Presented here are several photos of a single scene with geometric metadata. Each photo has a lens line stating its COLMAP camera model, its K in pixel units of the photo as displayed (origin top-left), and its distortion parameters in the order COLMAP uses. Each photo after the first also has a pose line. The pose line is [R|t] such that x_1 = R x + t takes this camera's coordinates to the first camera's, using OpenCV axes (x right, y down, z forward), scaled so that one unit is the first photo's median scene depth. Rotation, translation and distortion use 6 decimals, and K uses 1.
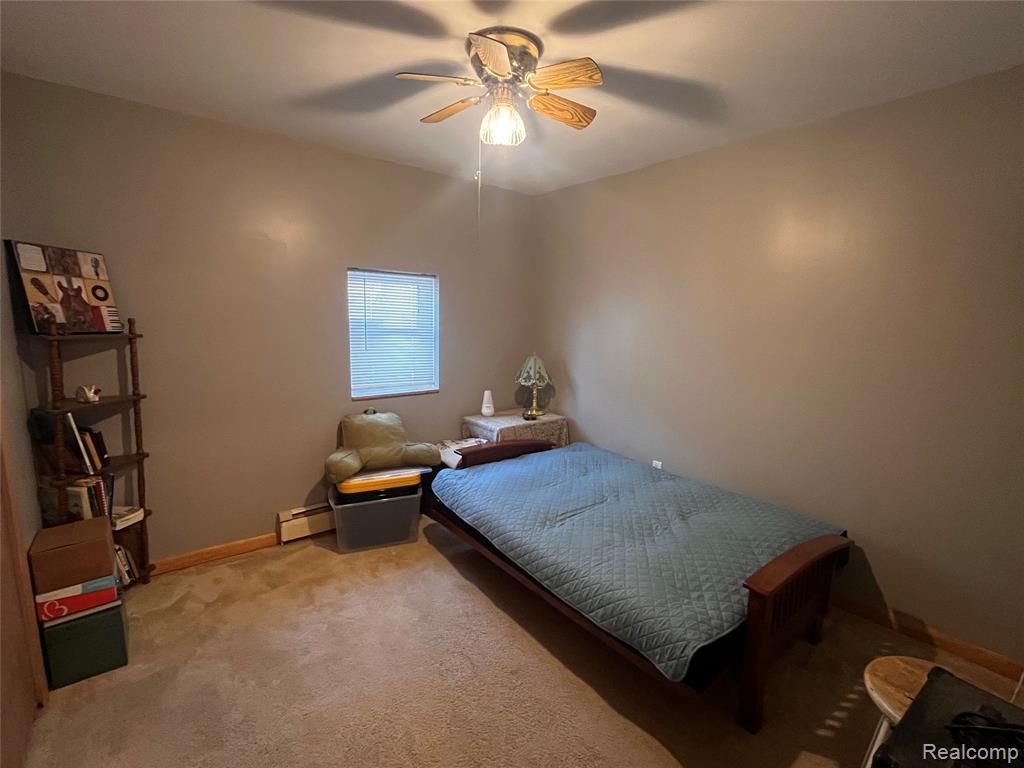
lens RADIAL K [[470.7, 0, 508.3], [0, 470.7, 383.8], [0, 0, 1]] dist [-0.001456, -0.000667]
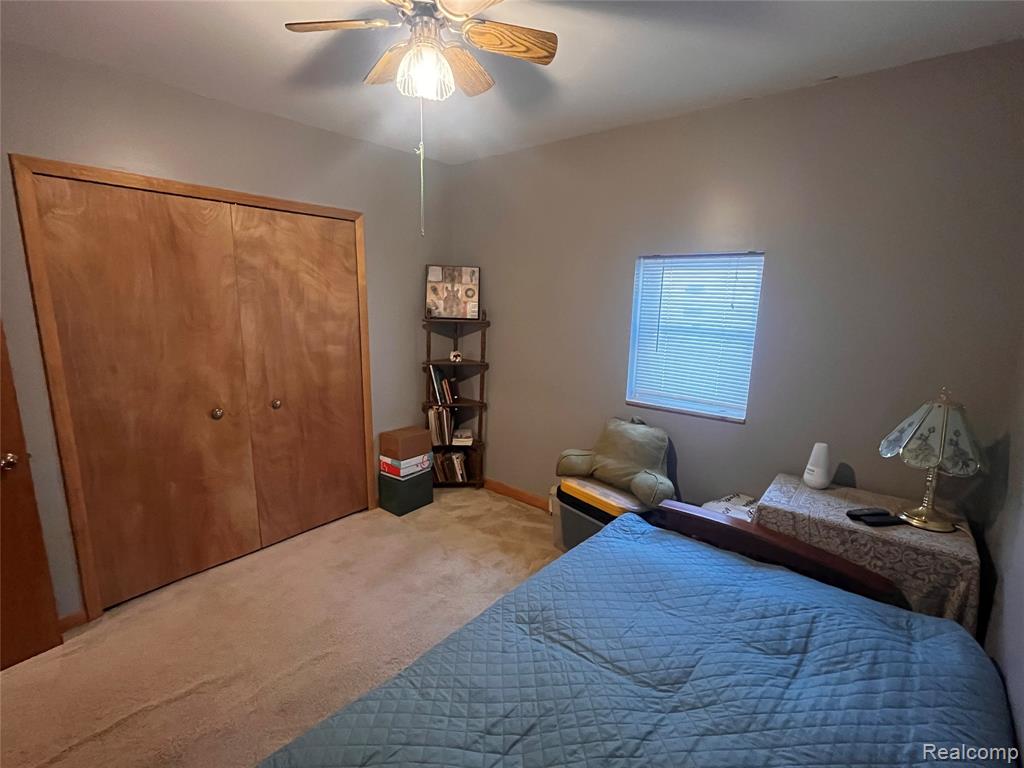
lens RADIAL K [[470.7, 0, 508.3], [0, 470.7, 383.8], [0, 0, 1]] dist [-0.001456, -0.000667]
pose [[0.206654, 0.165850, -0.964255, 0.664601], [-0.148782, 0.979394, 0.136568, -0.125737], [0.967036, 0.115241, 0.227072, 0.773968]]
